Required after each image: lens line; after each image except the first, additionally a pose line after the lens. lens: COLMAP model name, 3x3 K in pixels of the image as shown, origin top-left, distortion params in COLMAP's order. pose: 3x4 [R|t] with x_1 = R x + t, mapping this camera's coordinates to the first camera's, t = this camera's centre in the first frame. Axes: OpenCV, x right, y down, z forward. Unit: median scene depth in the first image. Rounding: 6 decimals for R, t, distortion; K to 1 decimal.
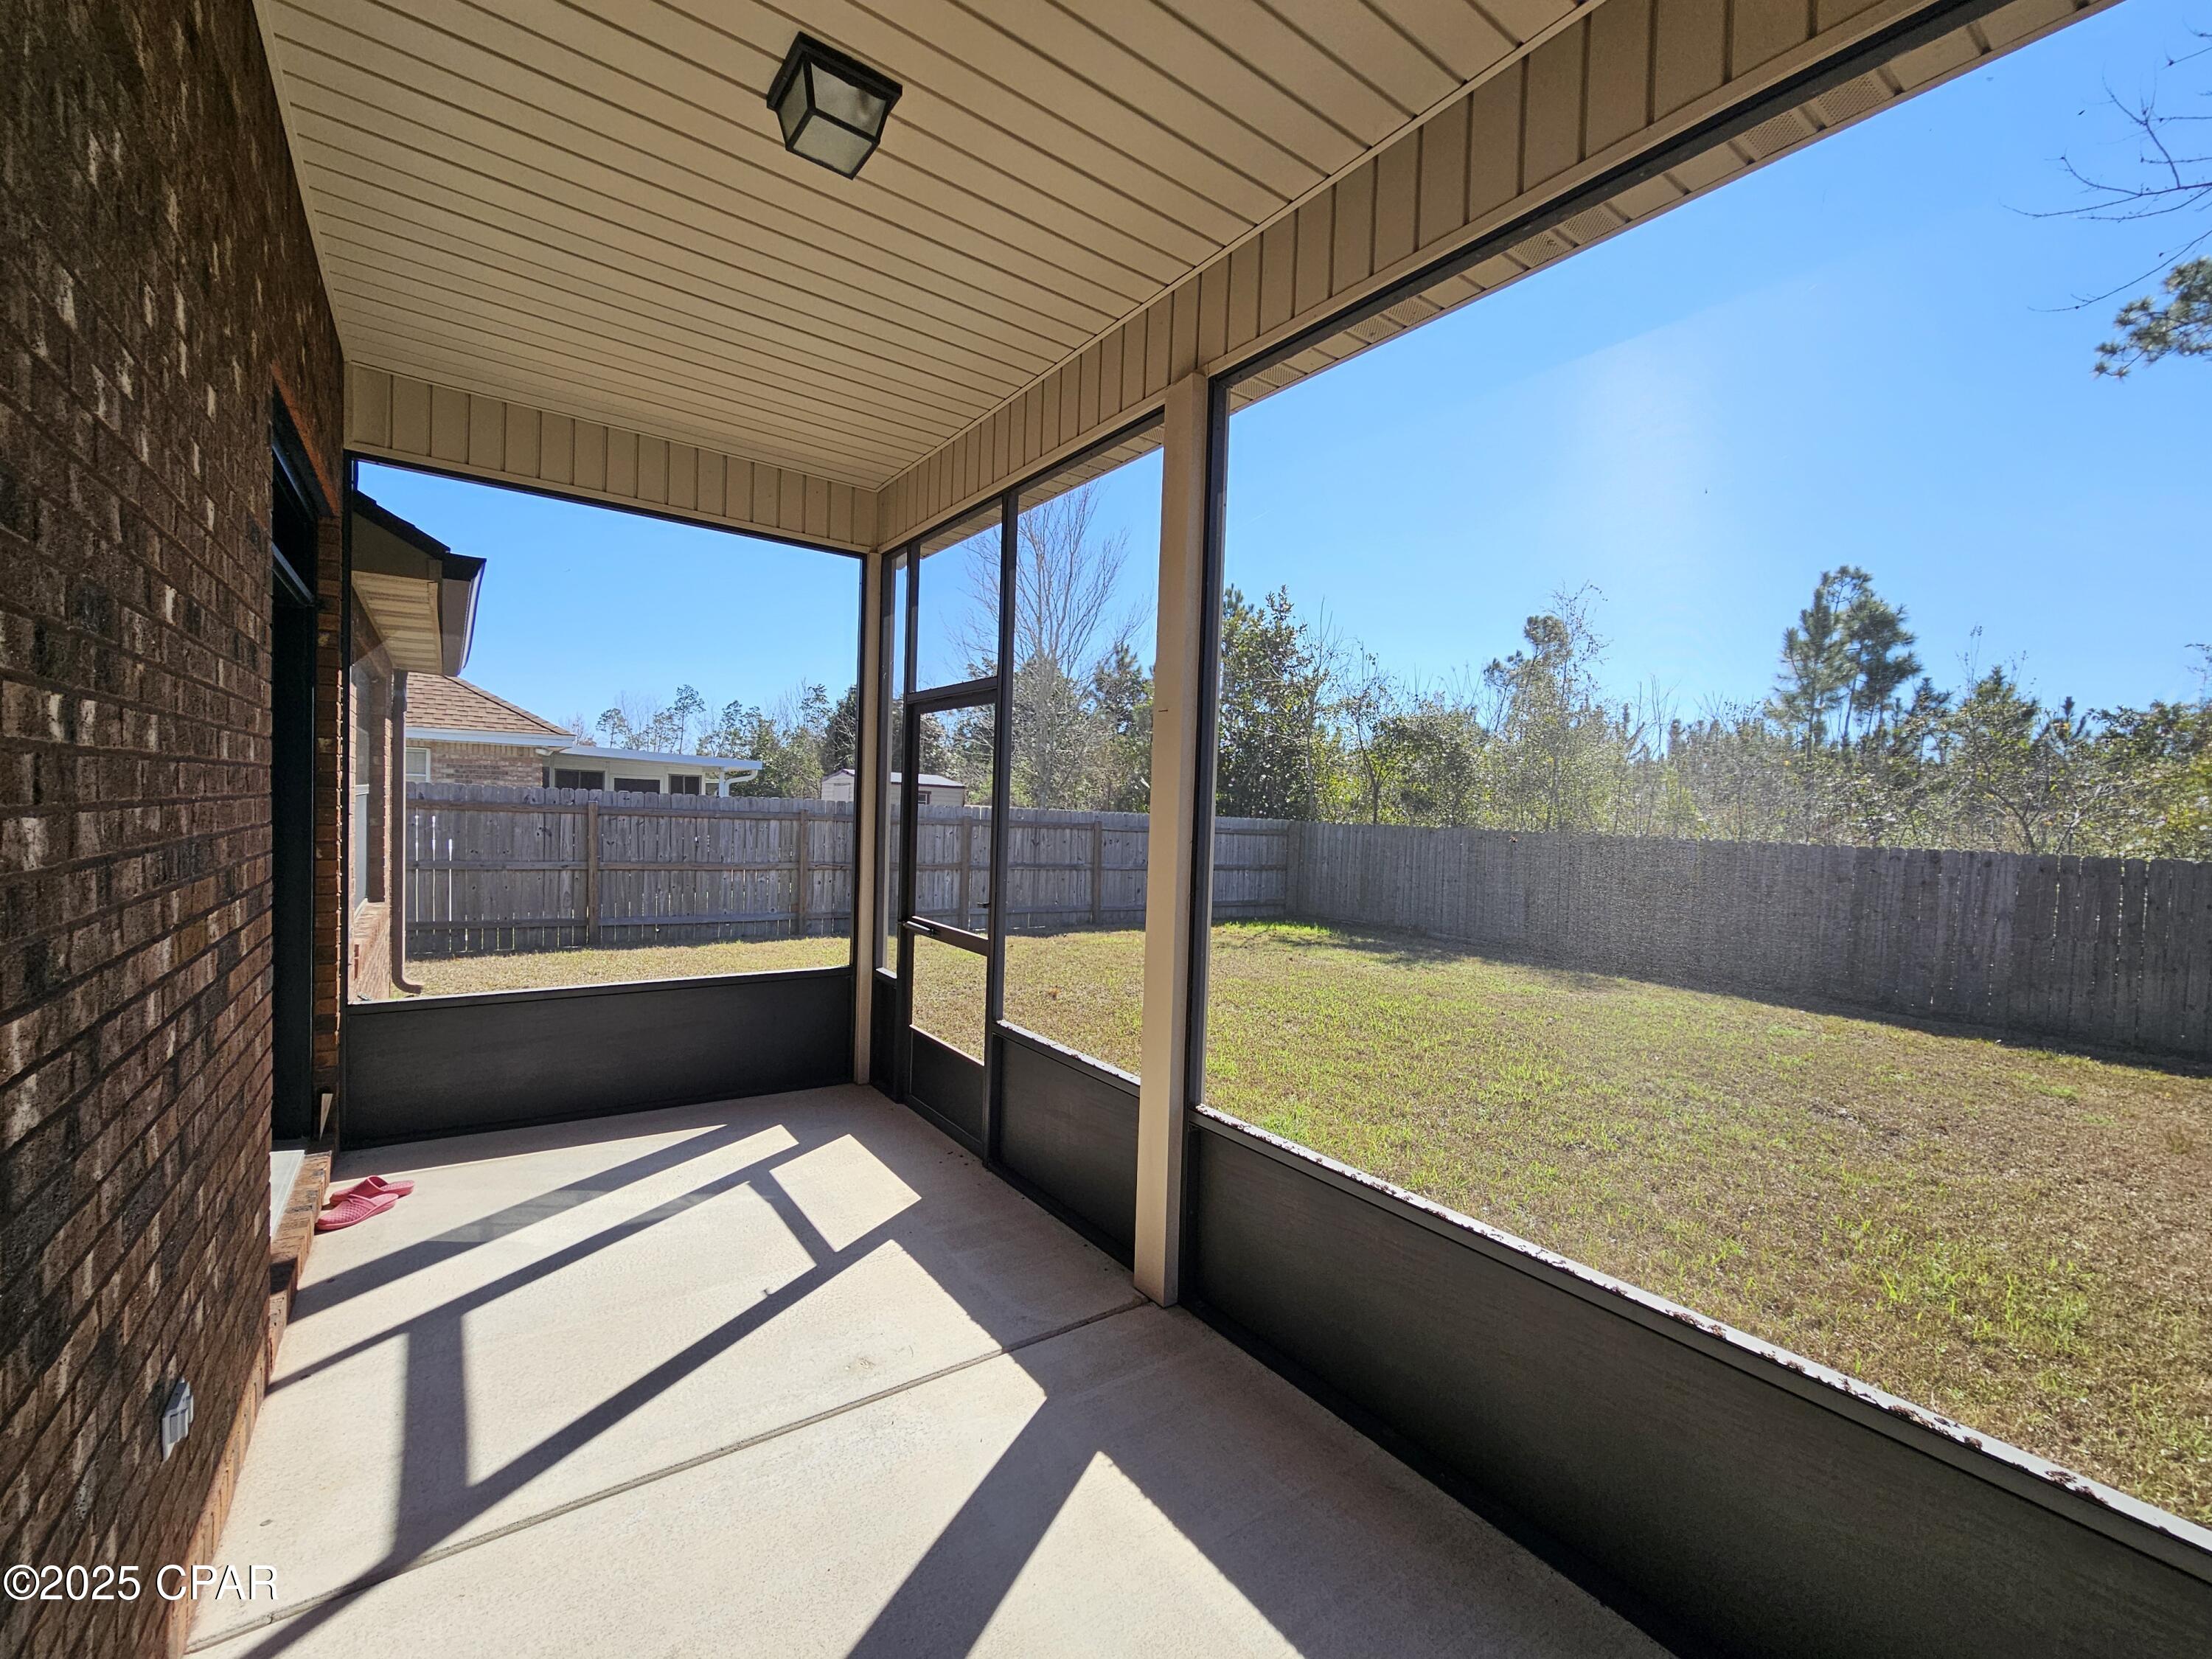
lens RADIAL K [[905.5, 0, 1100.0], [0, 905.5, 826.4], [0, 0, 1]] dist [-0.000850, 0.001716]
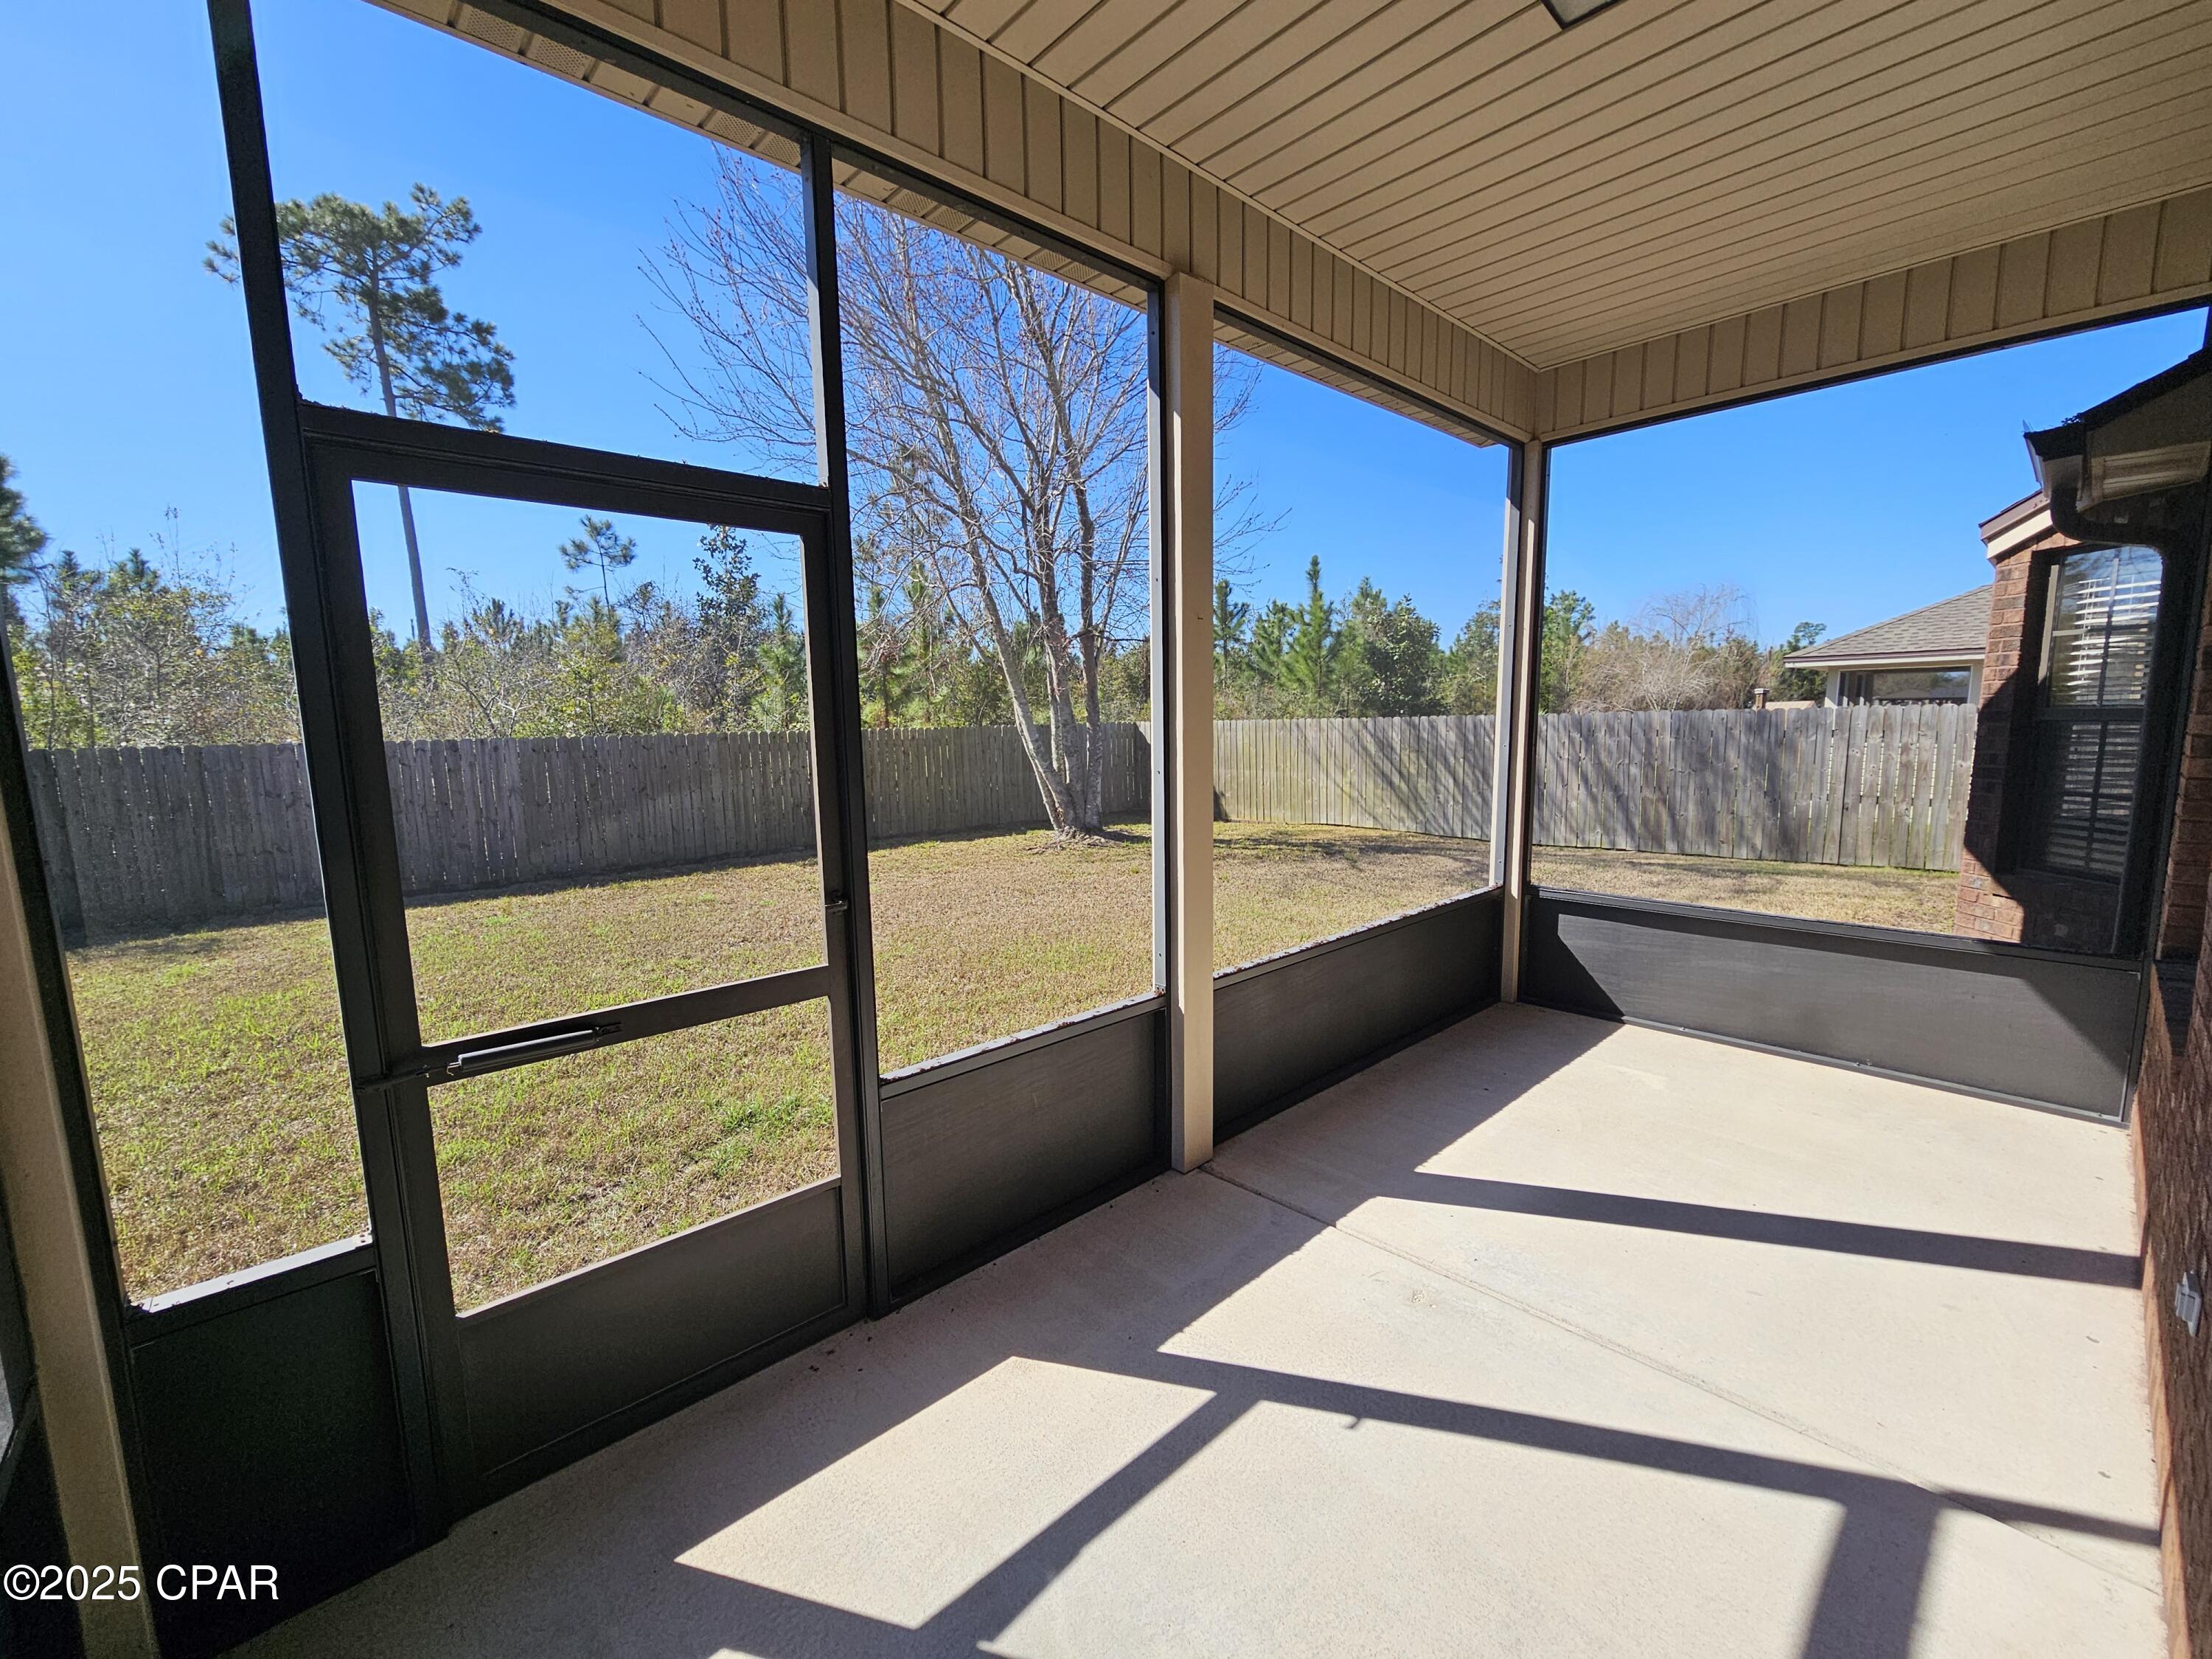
lens RADIAL K [[905.5, 0, 1100.3], [0, 905.5, 838.0], [0, 0, 1]] dist [-0.000850, 0.001716]
pose [[-0.116642, -0.171624, 0.978233, -0.879140], [0.041396, 0.983260, 0.177442, -0.063368], [-0.992311, 0.061192, -0.107585, 1.144575]]
